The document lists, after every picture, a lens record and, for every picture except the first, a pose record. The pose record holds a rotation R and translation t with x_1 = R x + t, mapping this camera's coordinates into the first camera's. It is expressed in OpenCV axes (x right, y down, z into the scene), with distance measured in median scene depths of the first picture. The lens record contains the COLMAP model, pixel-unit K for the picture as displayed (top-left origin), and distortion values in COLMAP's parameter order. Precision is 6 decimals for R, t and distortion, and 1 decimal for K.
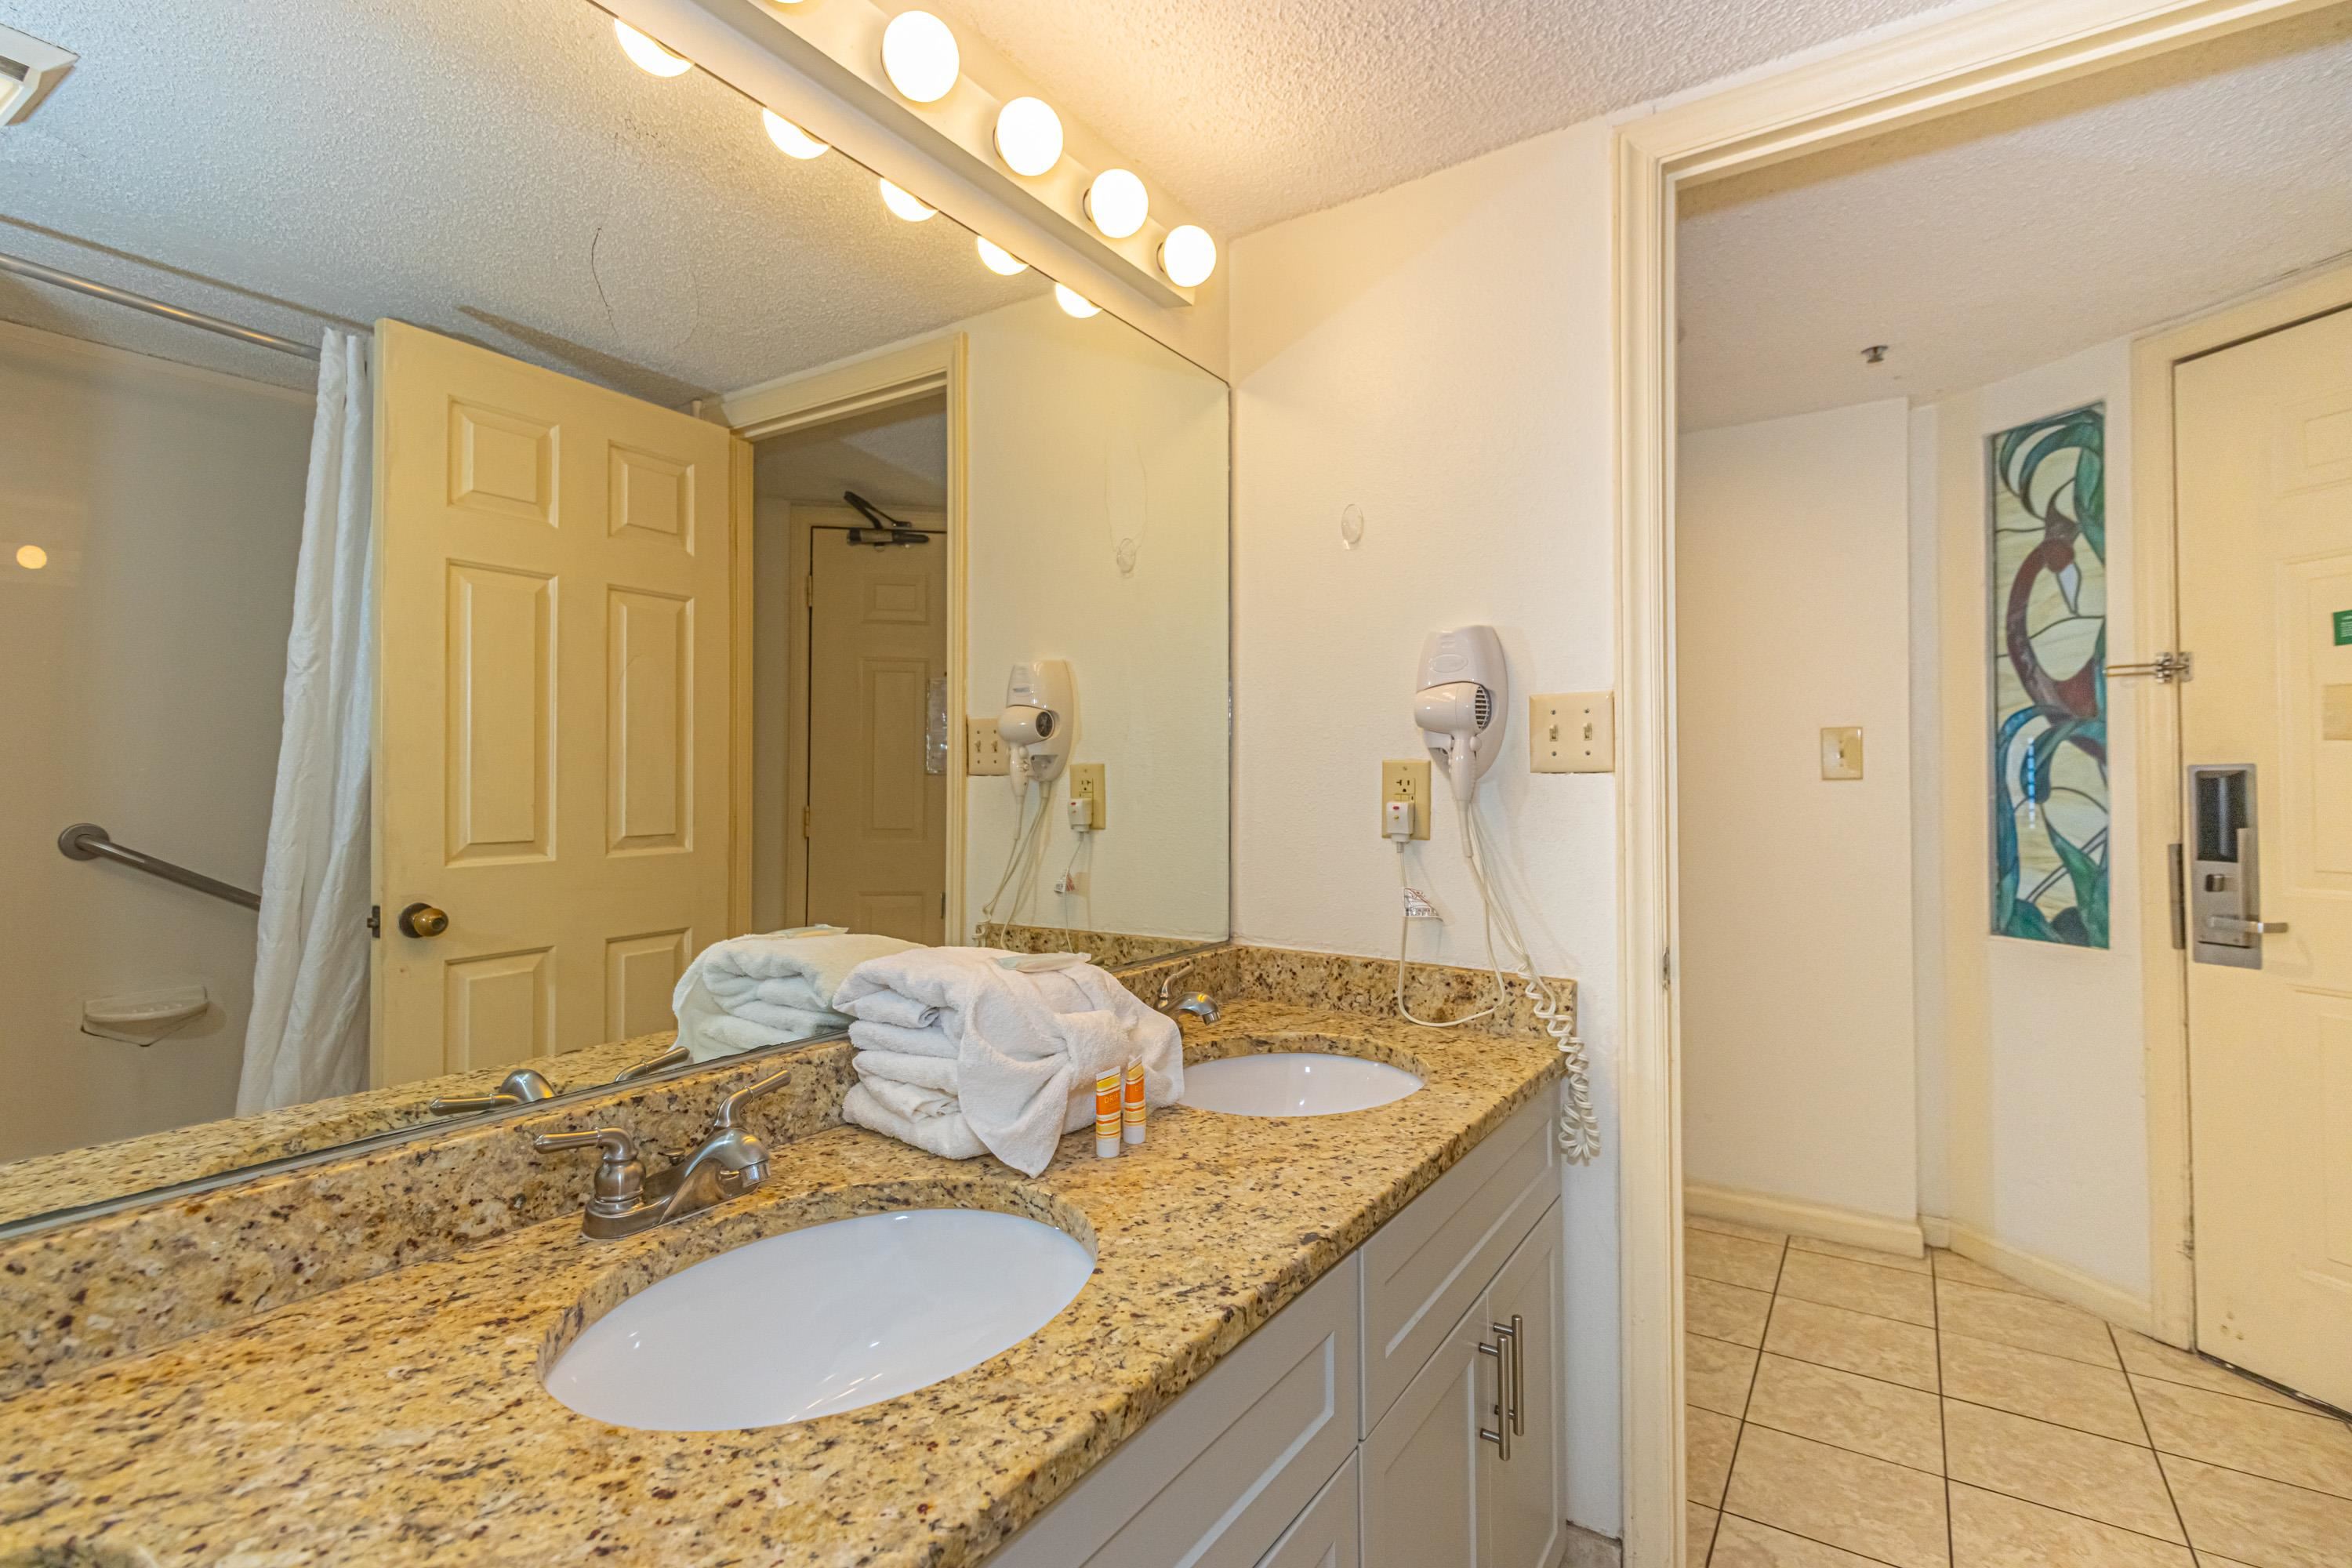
lens RADIAL K [[1082.1, 0, 1162.0], [0, 1082.1, 771.0], [0, 0, 1]] dist [0.000590, 0.001922]
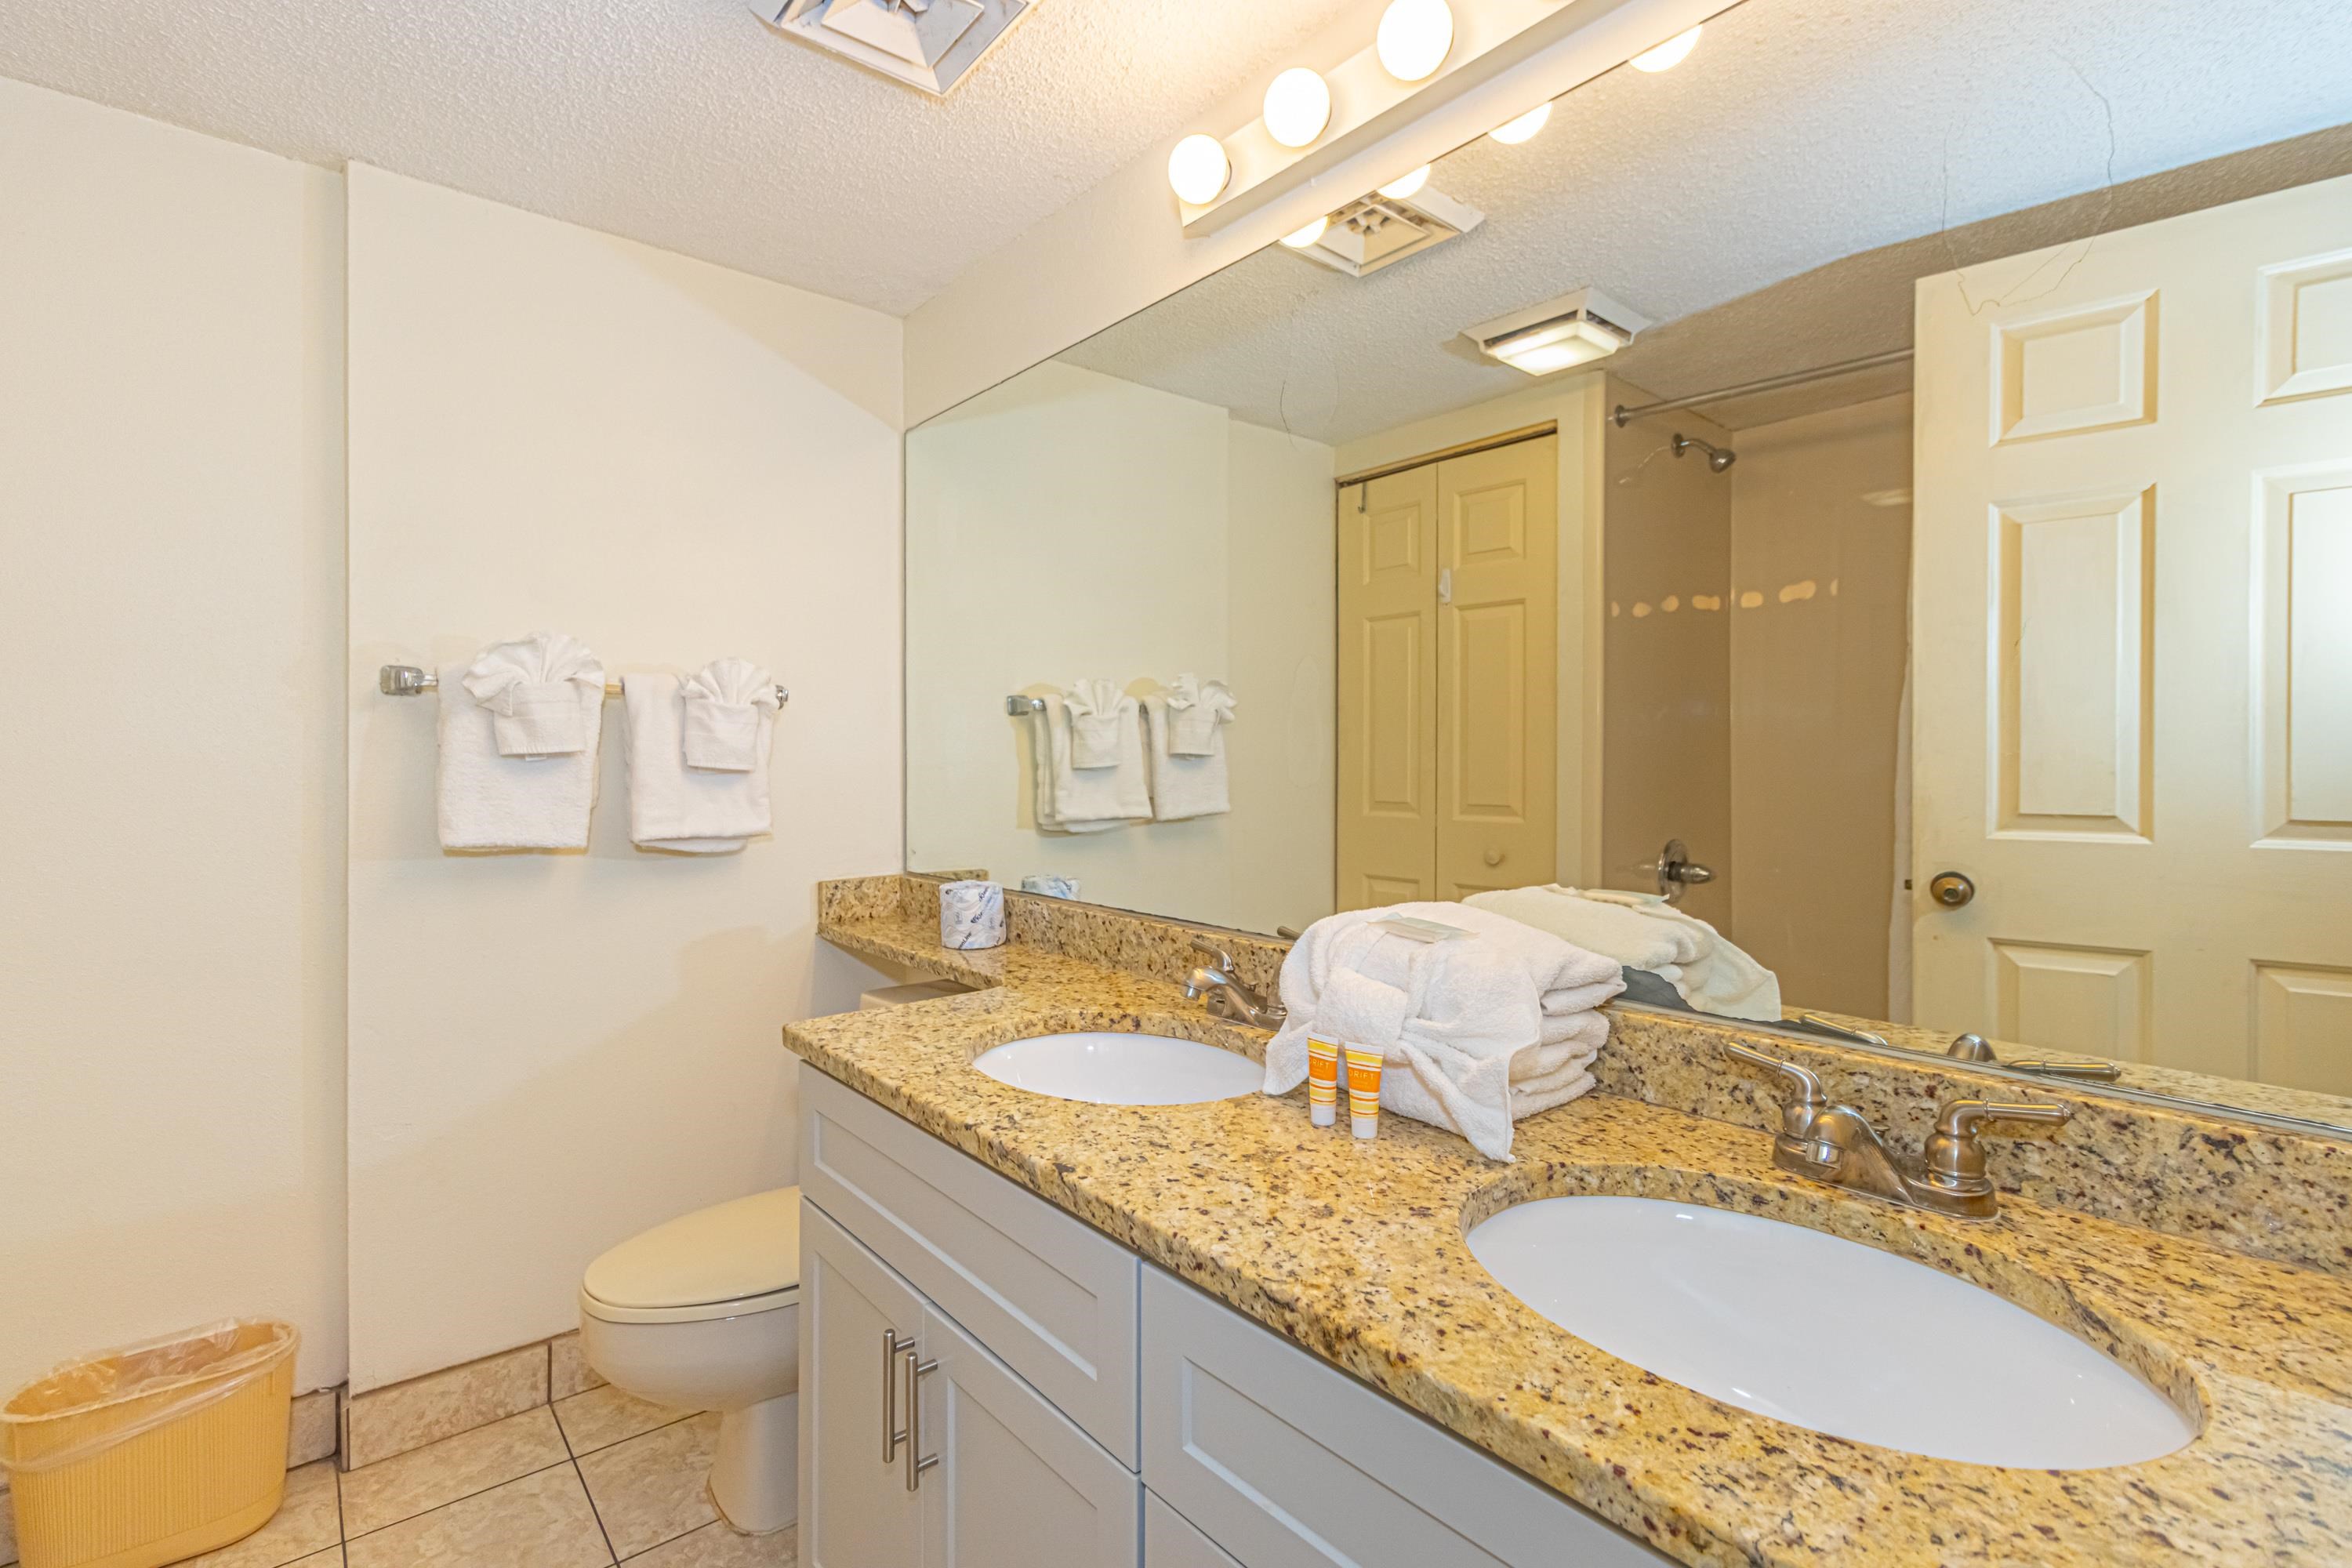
lens RADIAL K [[1082.1, 0, 1162.0], [0, 1082.1, 771.0], [0, 0, 1]] dist [0.000590, 0.001922]
pose [[-0.281841, 0.004038, -0.959453, 1.018933], [0.005405, 0.999982, 0.002621, 0.050808], [0.959446, -0.004448, -0.281858, 1.288879]]
